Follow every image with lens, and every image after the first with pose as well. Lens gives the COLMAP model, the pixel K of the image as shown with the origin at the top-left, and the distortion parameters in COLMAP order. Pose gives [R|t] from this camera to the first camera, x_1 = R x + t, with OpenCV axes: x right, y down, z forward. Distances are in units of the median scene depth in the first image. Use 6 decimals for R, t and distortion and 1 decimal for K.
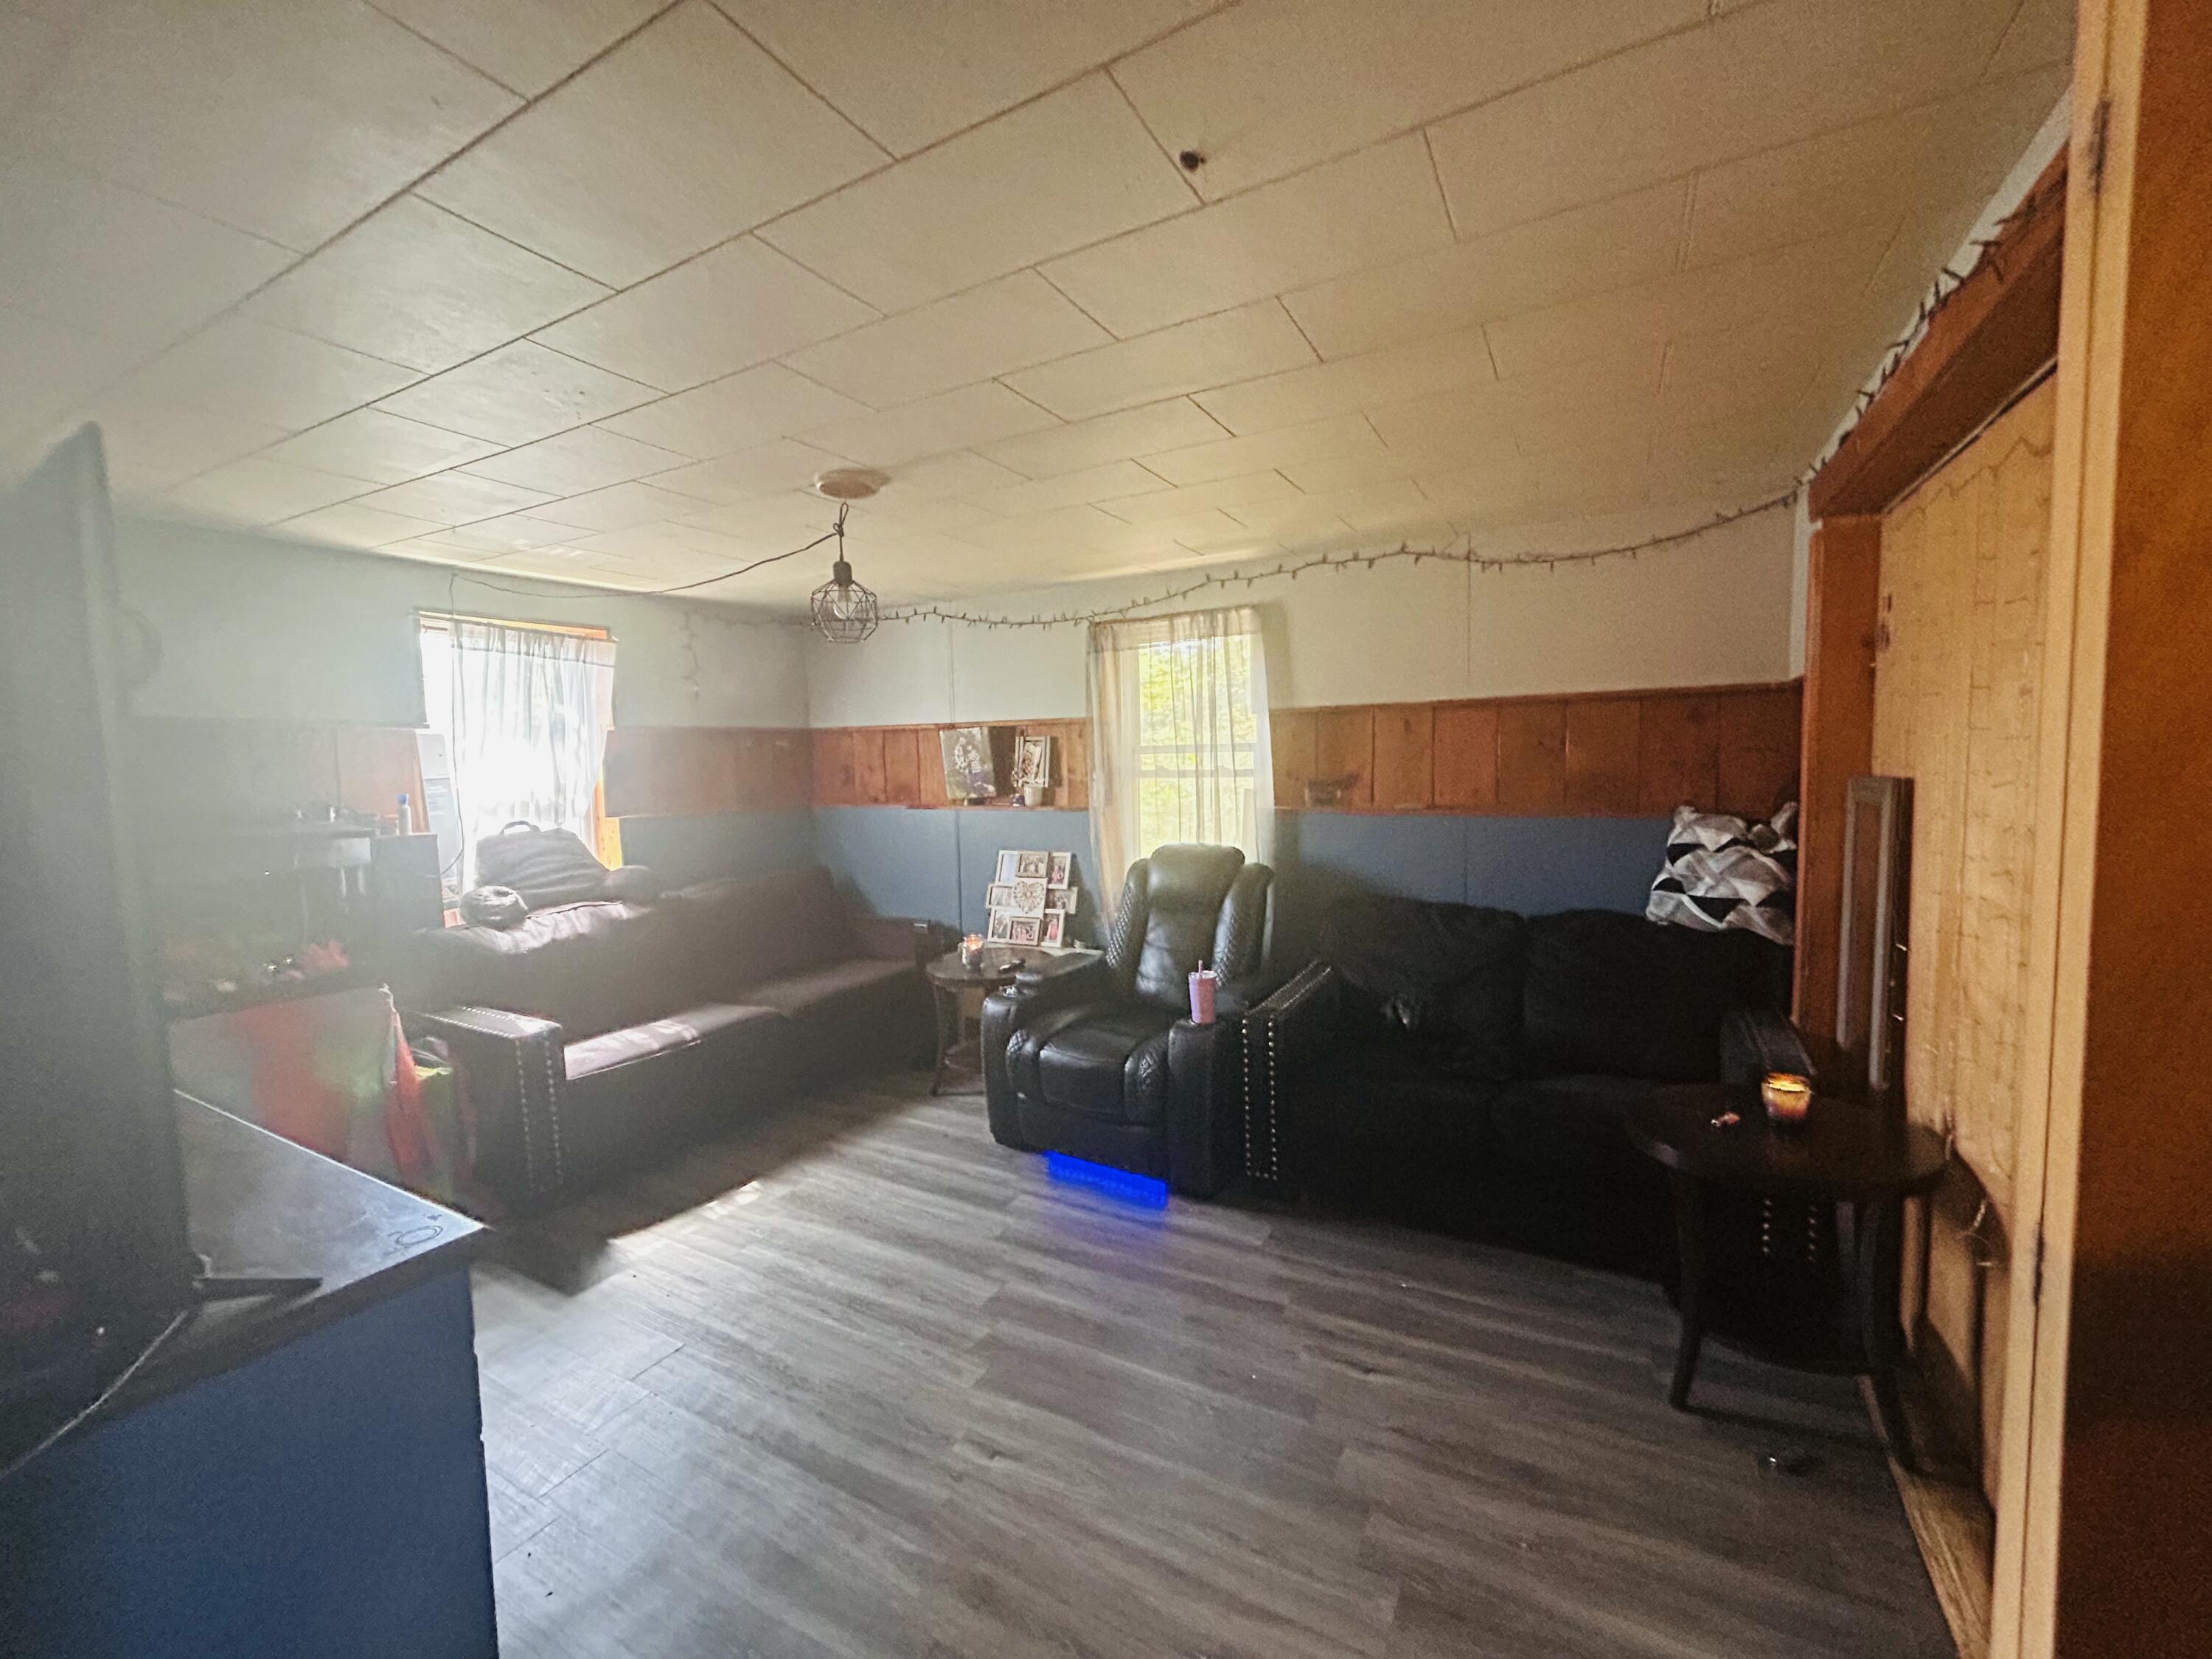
lens RADIAL K [[898.4, 0, 1104.4], [0, 898.4, 807.2], [0, 0, 1]] dist [0.000128, 0.000130]
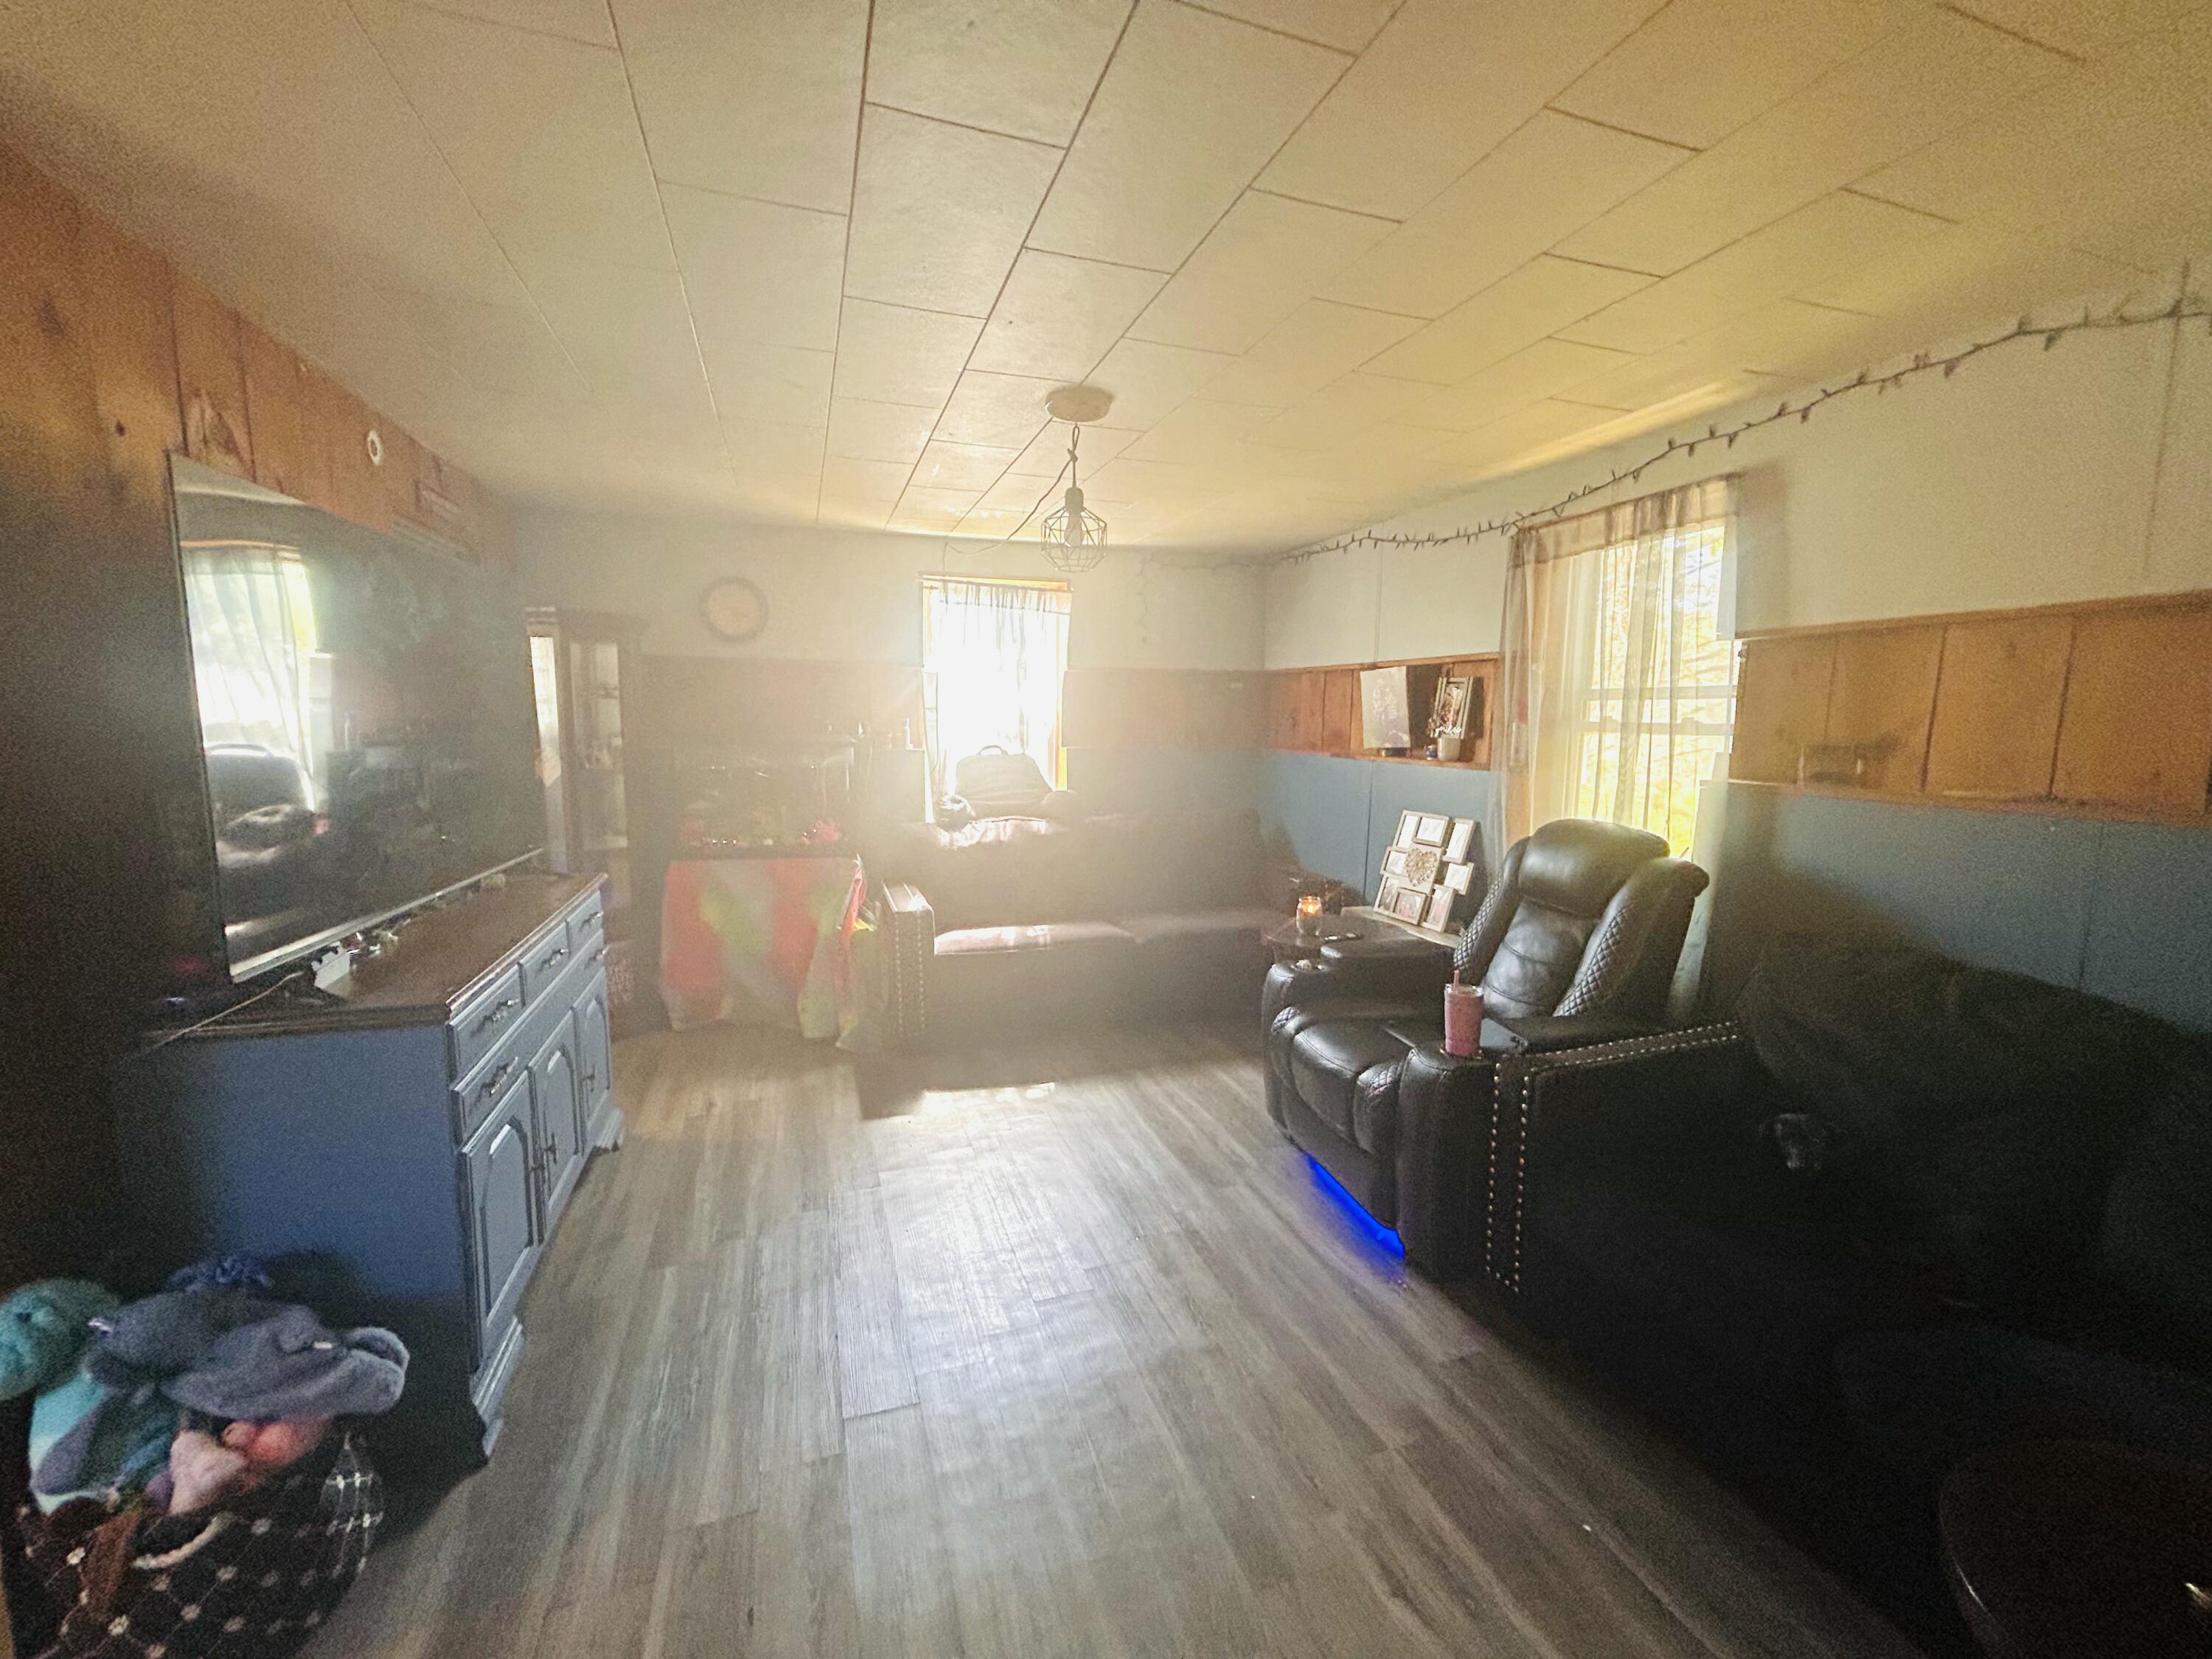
lens RADIAL K [[898.4, 0, 1104.4], [0, 898.4, 807.2], [0, 0, 1]] dist [0.000128, 0.000130]
pose [[0.741673, 0.097124, -0.663693, 0.285628], [-0.063686, 0.995188, 0.074466, -0.000499], [0.667731, -0.012962, 0.744289, 0.194448]]
